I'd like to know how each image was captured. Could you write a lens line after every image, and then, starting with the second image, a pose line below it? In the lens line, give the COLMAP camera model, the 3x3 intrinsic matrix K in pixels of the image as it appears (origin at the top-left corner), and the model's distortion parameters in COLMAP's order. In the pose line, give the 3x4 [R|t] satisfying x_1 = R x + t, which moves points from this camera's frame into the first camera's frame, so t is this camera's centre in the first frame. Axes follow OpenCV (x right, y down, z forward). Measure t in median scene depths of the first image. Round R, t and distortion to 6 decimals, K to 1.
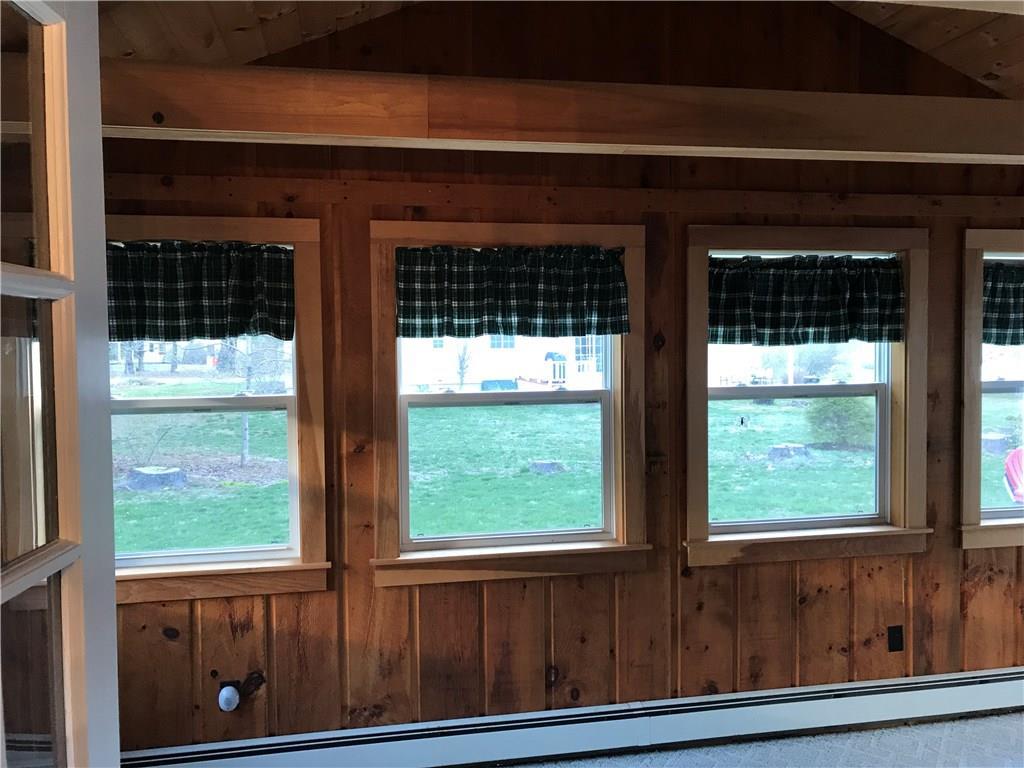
lens RADIAL K [[840.6, 0, 512.0], [0, 840.6, 384.0], [0, 0, 1]] dist [0.011950, 0.014103]
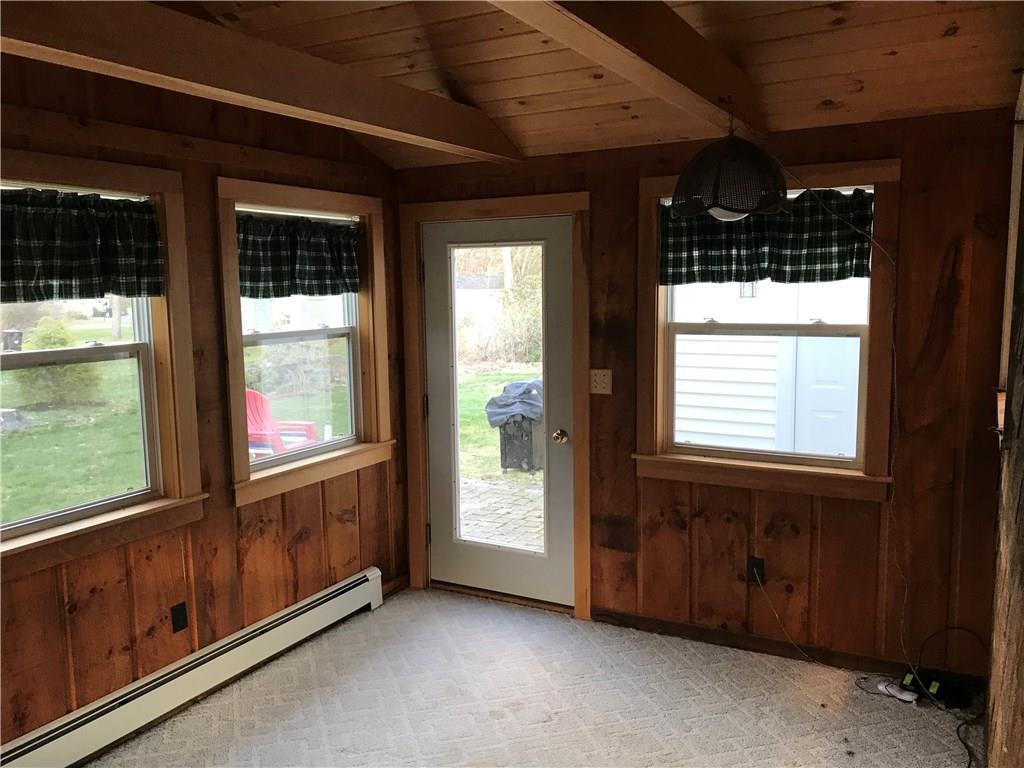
lens RADIAL K [[840.6, 0, 512.0], [0, 840.6, 384.0], [0, 0, 1]] dist [0.011950, 0.014103]
pose [[0.636227, -0.091085, 0.766106, -0.000058], [0.044148, 0.995677, 0.081715, -0.013561], [-0.770238, -0.018167, 0.637498, 0.133393]]
